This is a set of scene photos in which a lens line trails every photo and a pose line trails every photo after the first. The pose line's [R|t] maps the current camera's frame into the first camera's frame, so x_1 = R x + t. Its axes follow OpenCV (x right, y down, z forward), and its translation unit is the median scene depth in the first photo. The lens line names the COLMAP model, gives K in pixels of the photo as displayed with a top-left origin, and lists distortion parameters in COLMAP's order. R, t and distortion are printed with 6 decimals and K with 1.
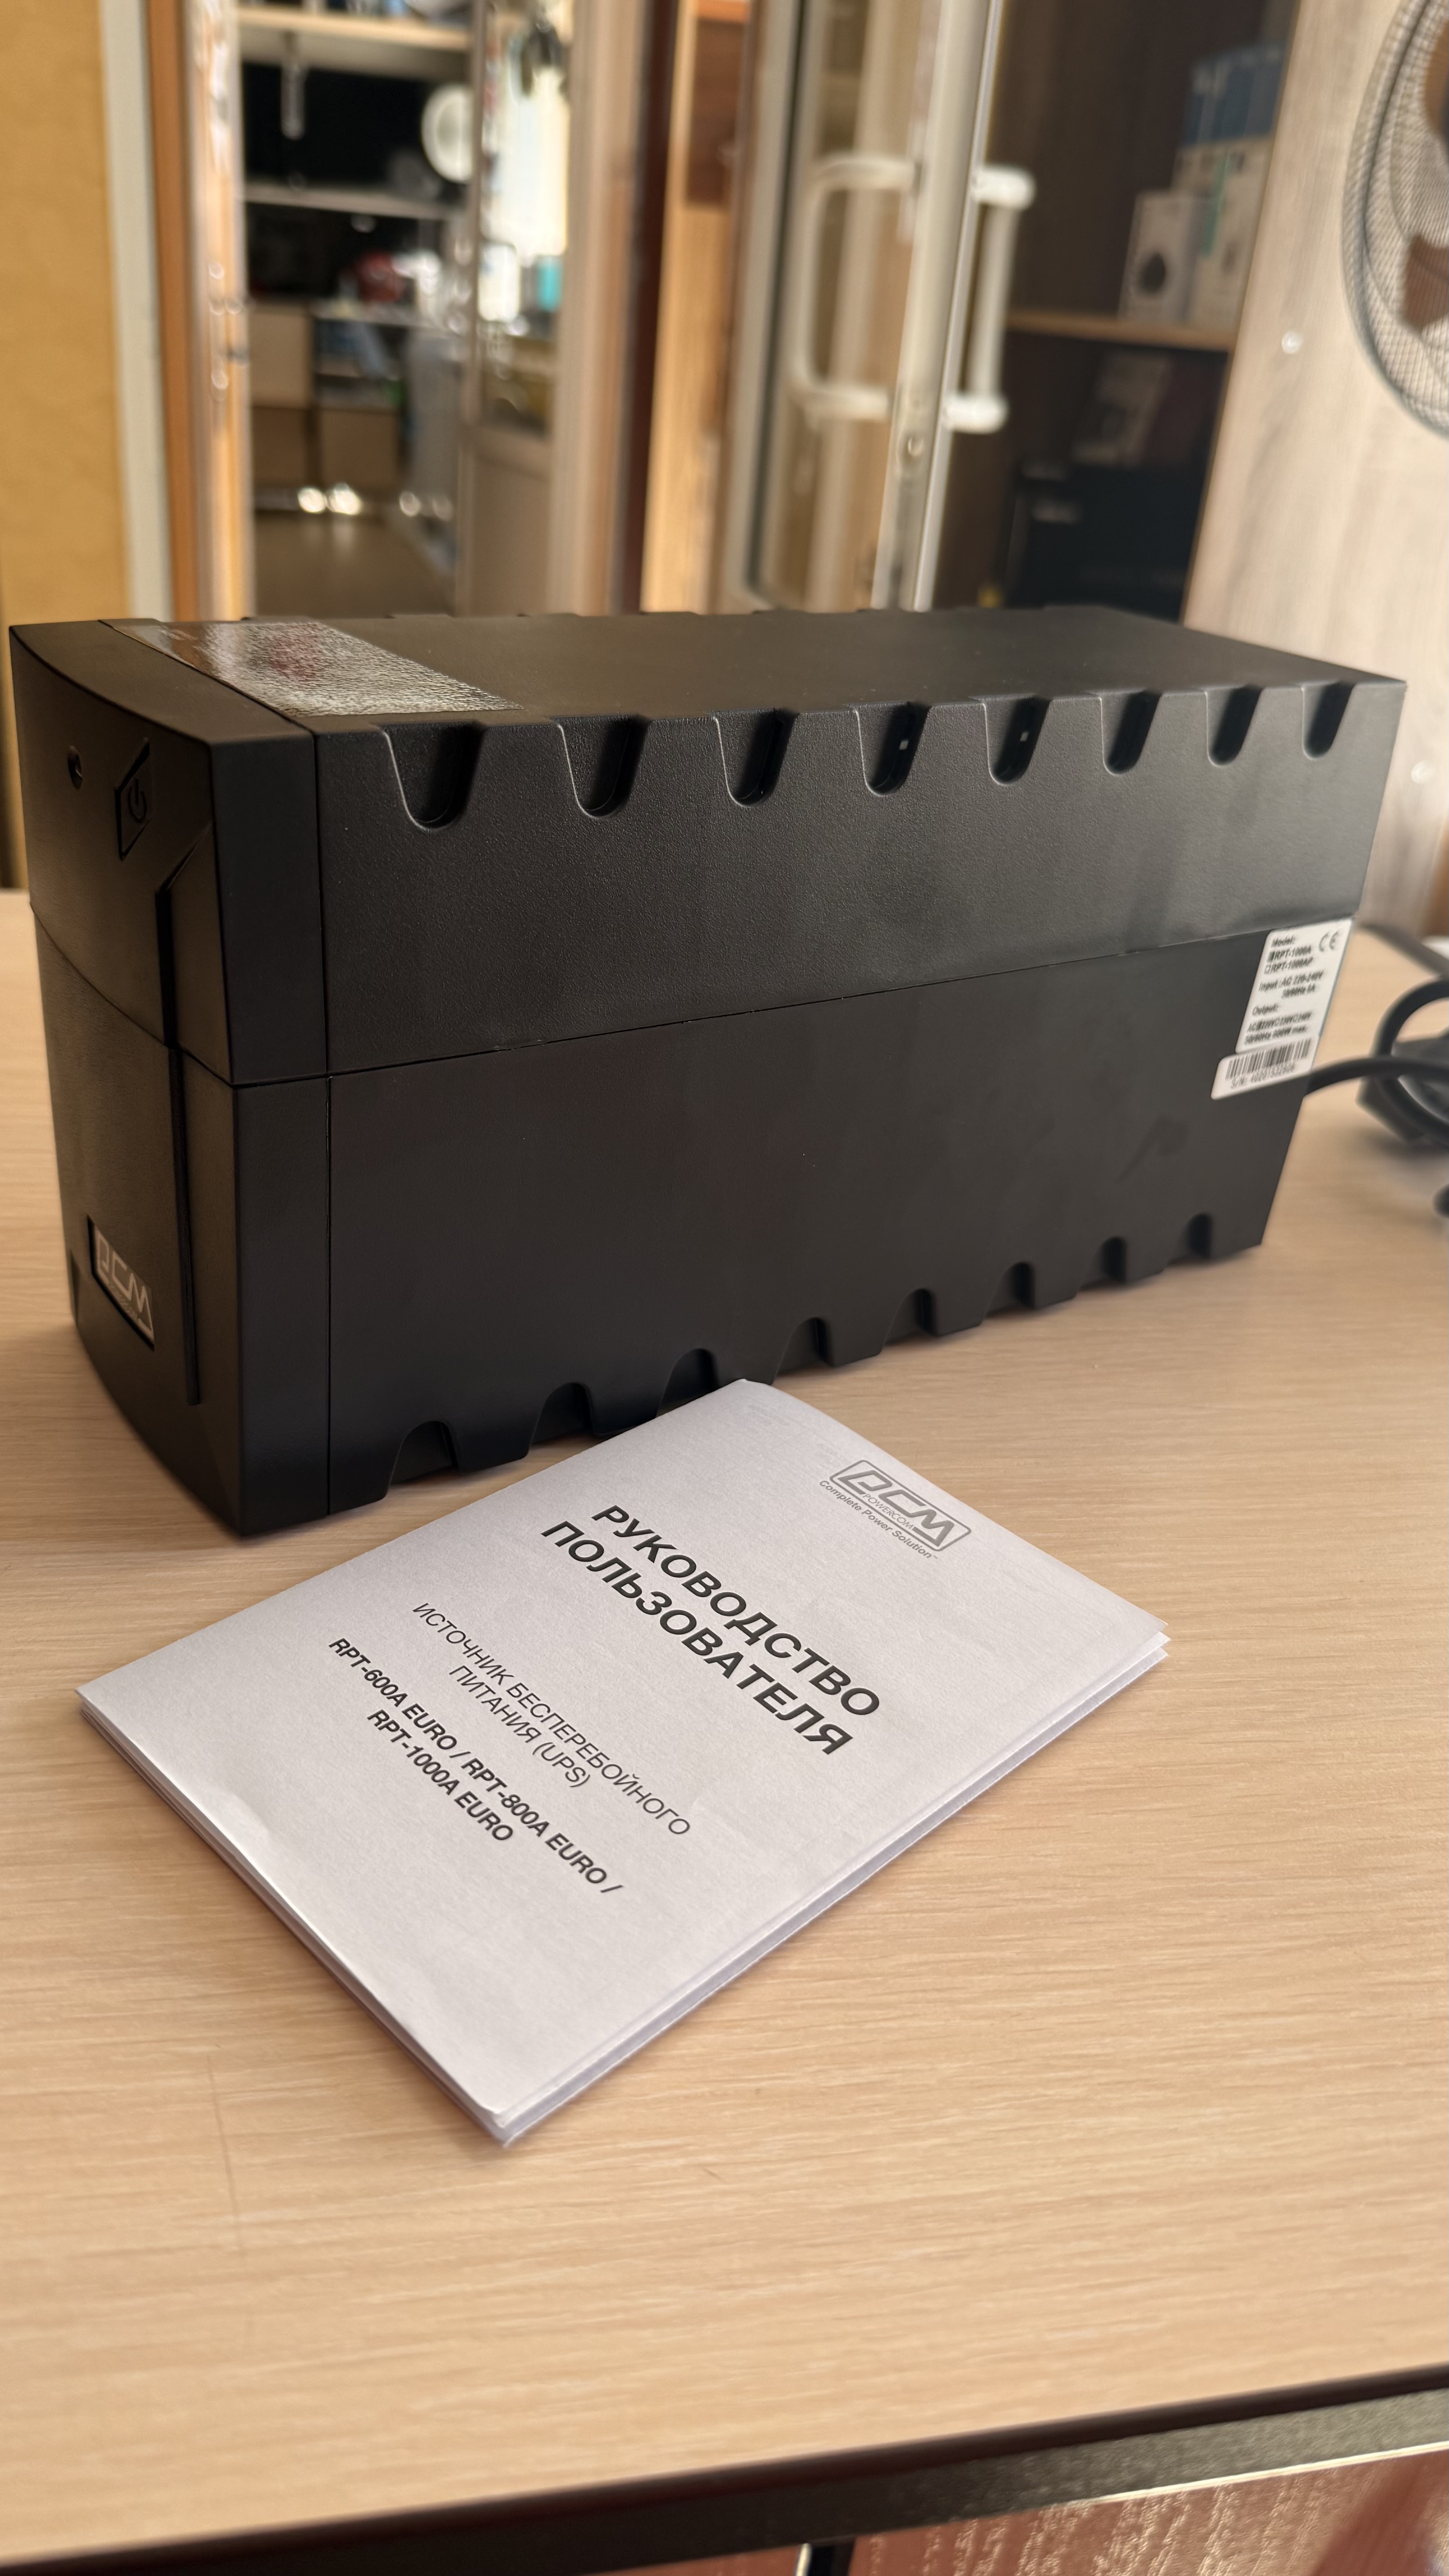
lens RADIAL K [[1884.9, 0, 720.6], [0, 1884.9, 1280.0], [0, 0, 1]] dist [-0.036215, 0.009286]
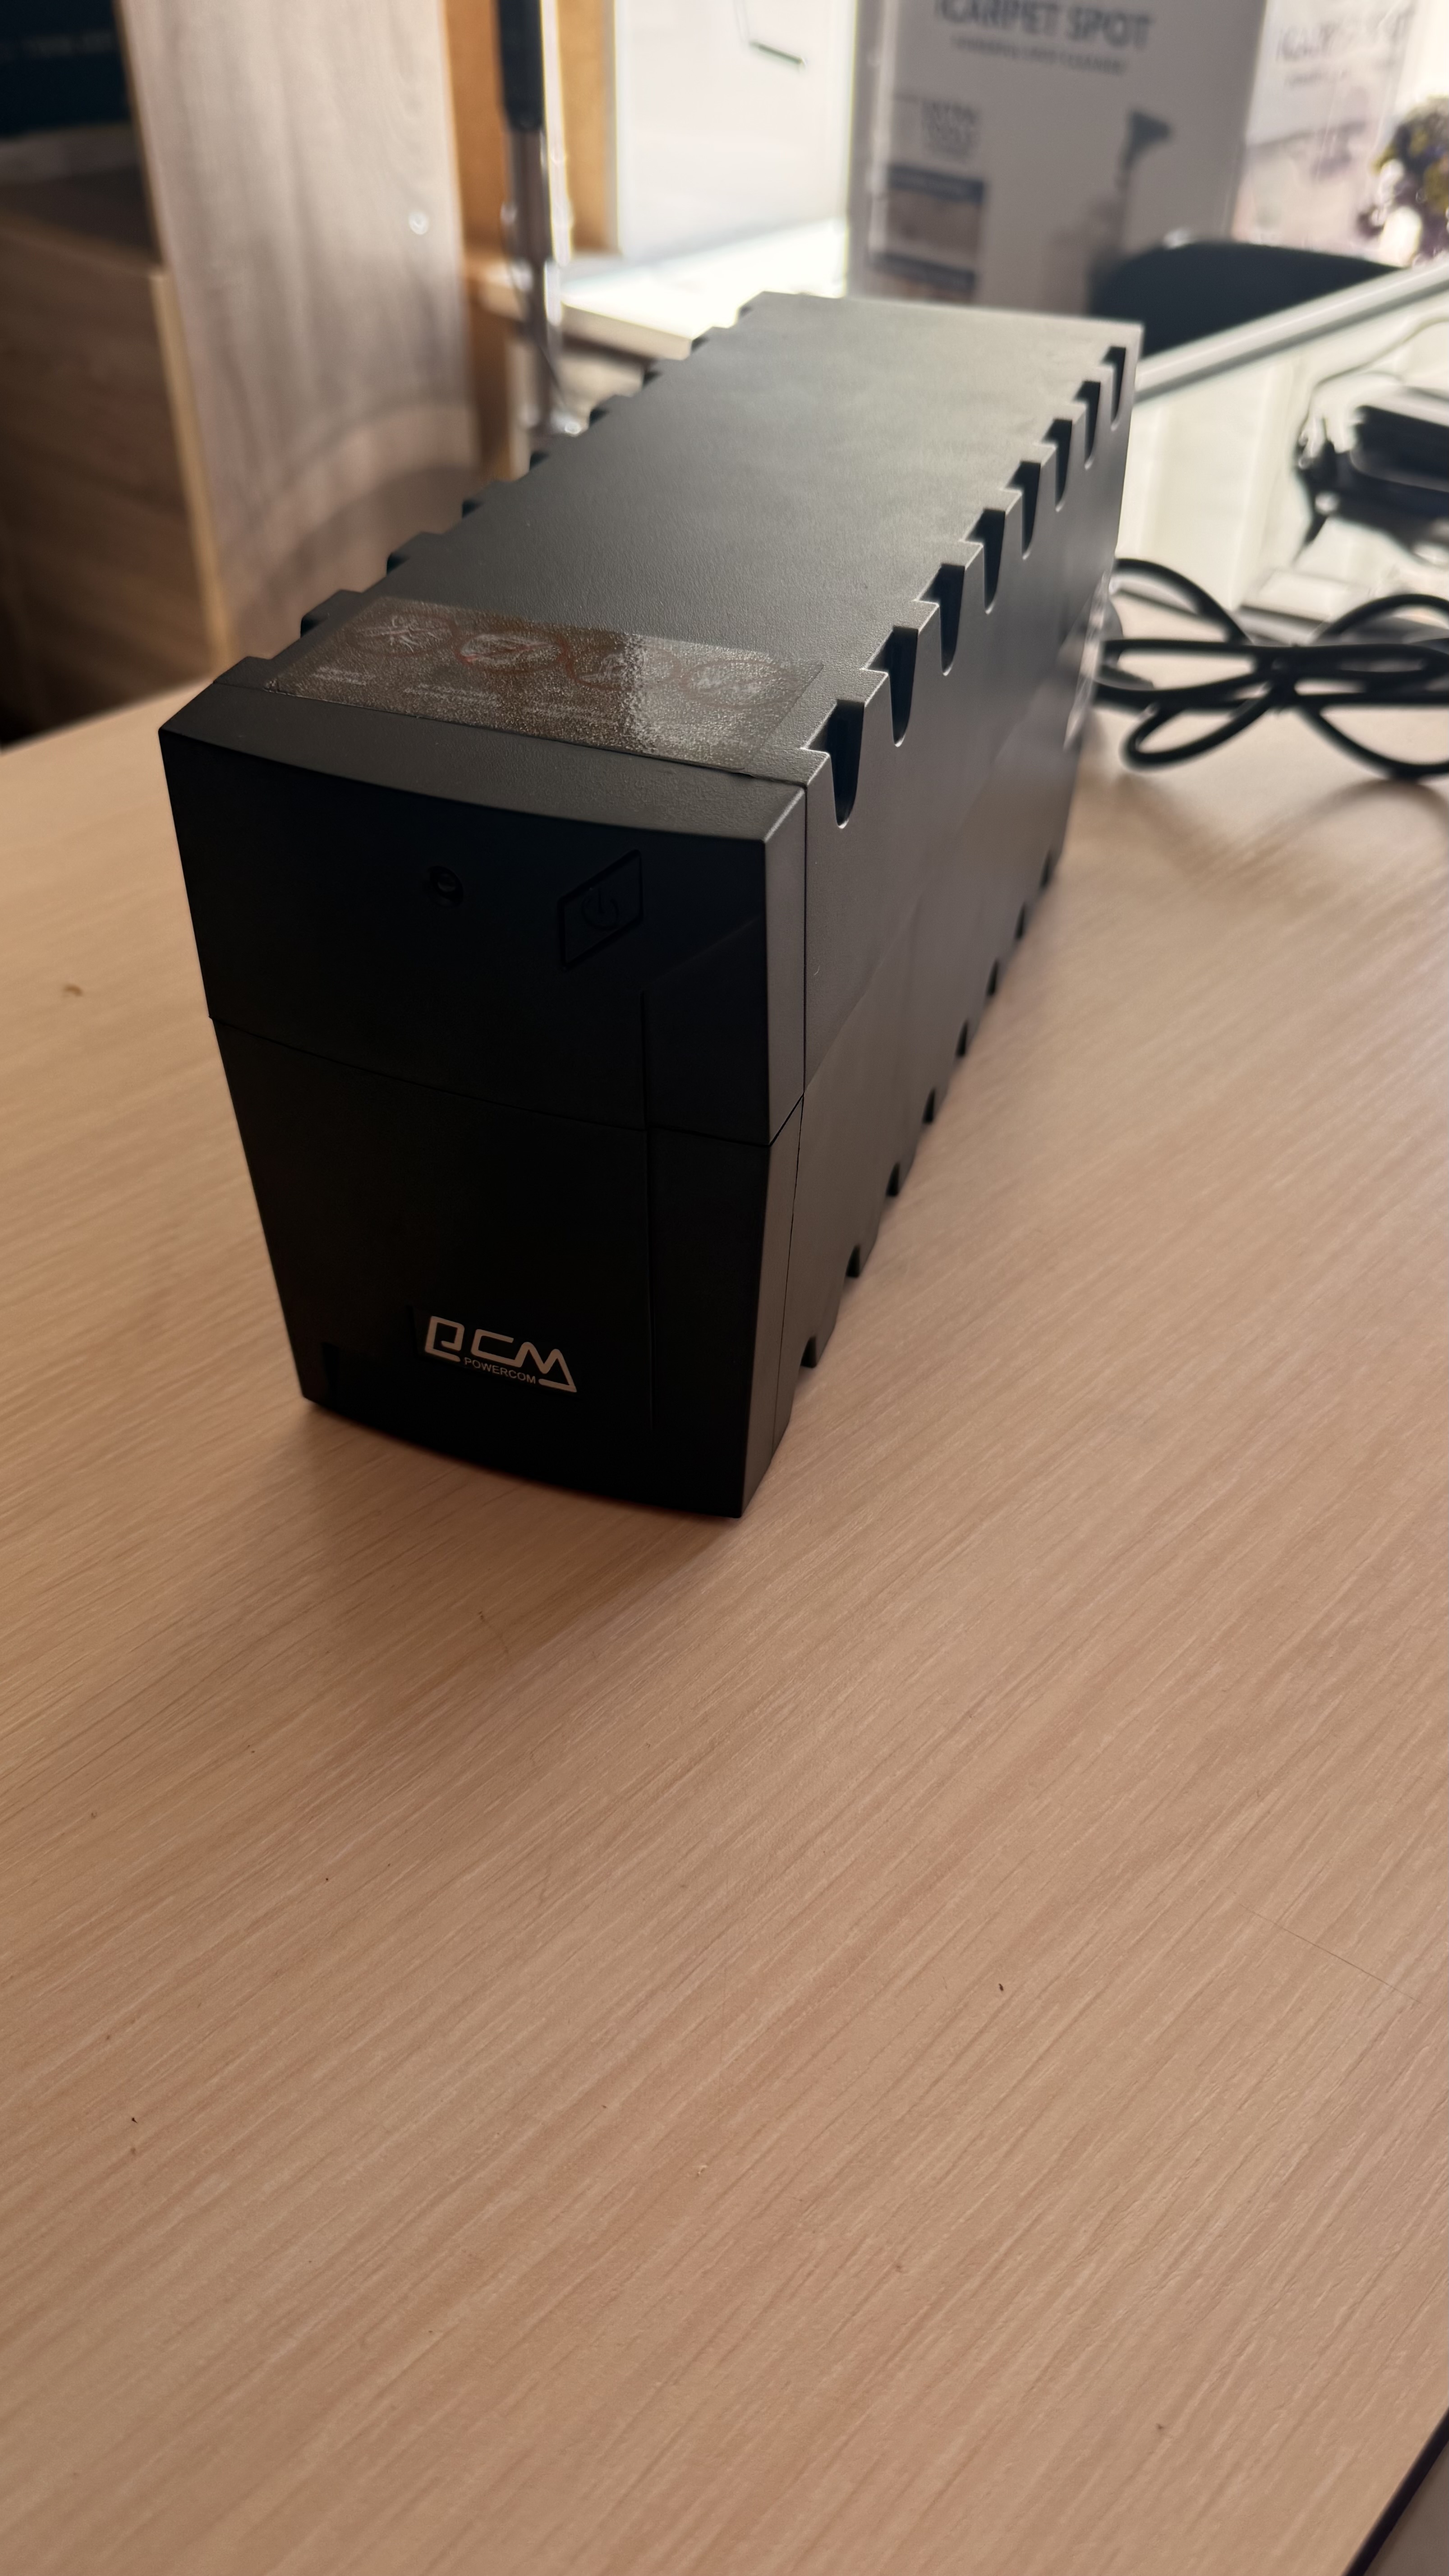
lens RADIAL K [[1877.9, 0, 711.1], [0, 1877.9, 1286.9], [0, 0, 1]] dist [0.038818, -0.143115]
pose [[0.817790, -0.437505, 0.373911, -0.853651], [0.325568, 0.887429, 0.326305, -0.460256], [-0.474579, -0.145115, 0.868168, 0.163044]]
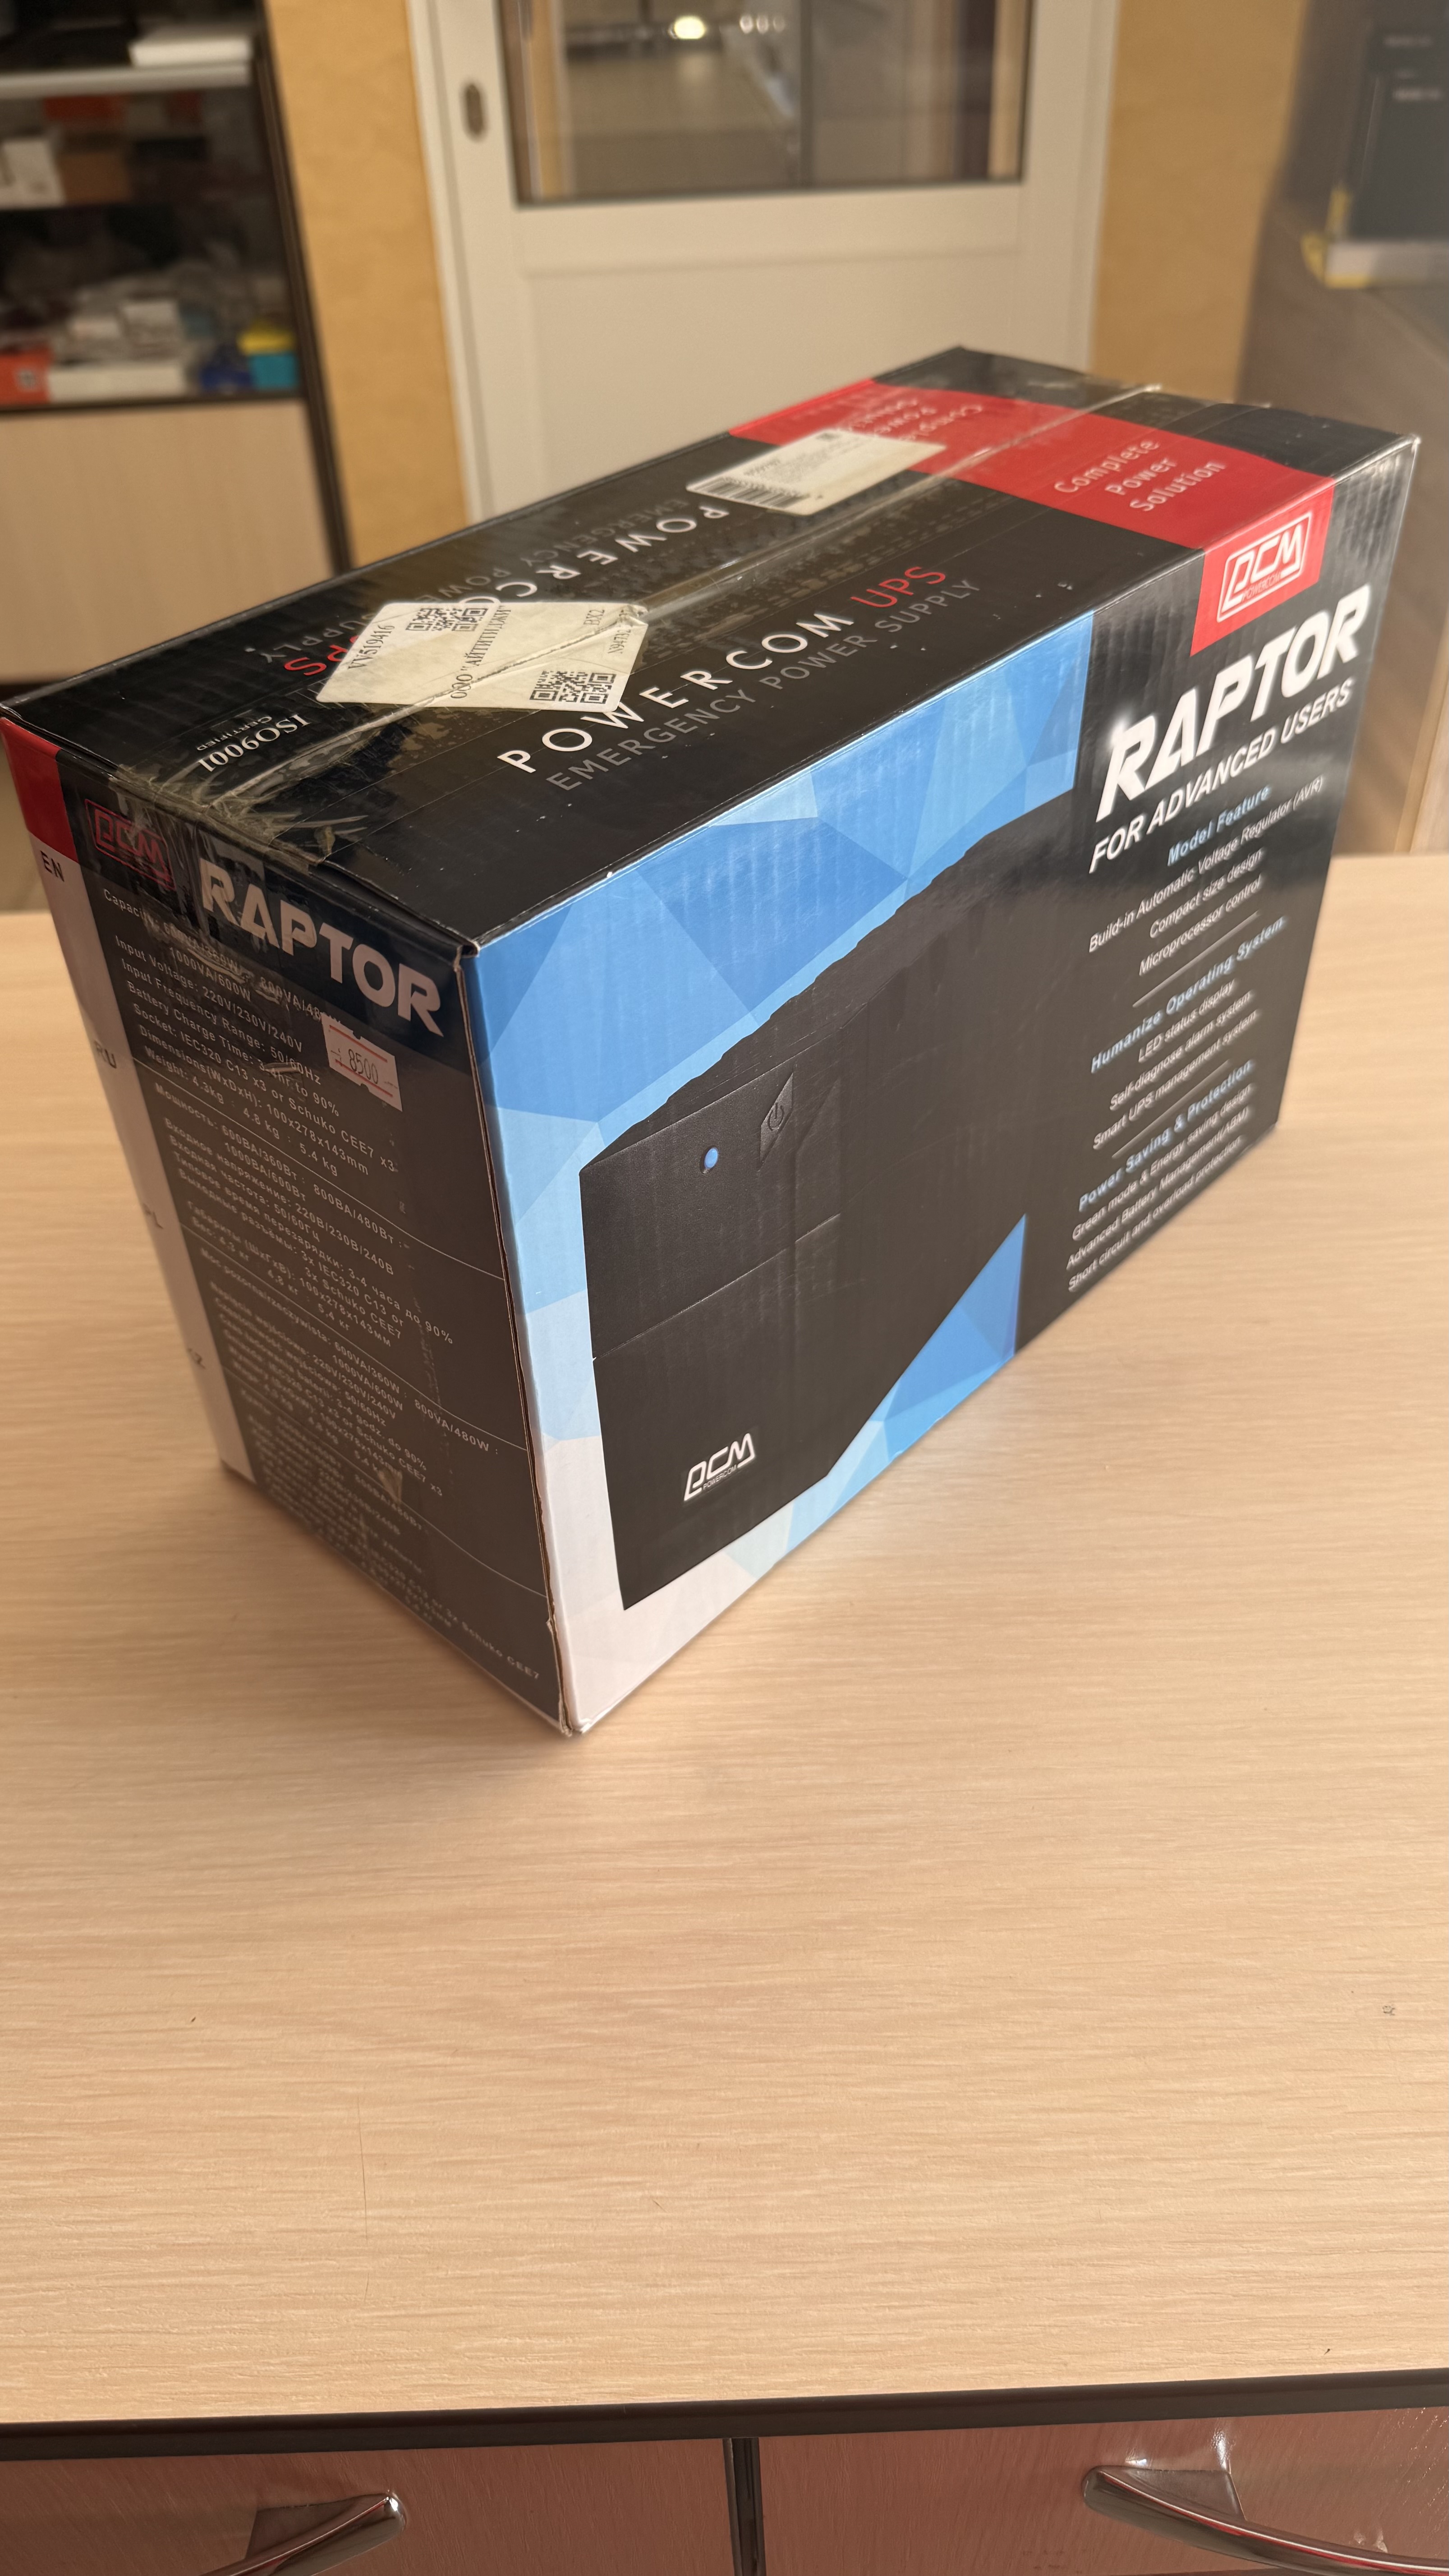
lens RADIAL K [[1867.9, 0, 718.2], [0, 1867.9, 1284.5], [0, 0, 1]] dist [-0.006809, -0.038799]
pose [[0.980044, 0.013461, -0.198323, 0.342761], [0.031313, 0.974794, 0.220898, -0.617861], [0.196298, -0.222700, 0.954920, -0.314146]]
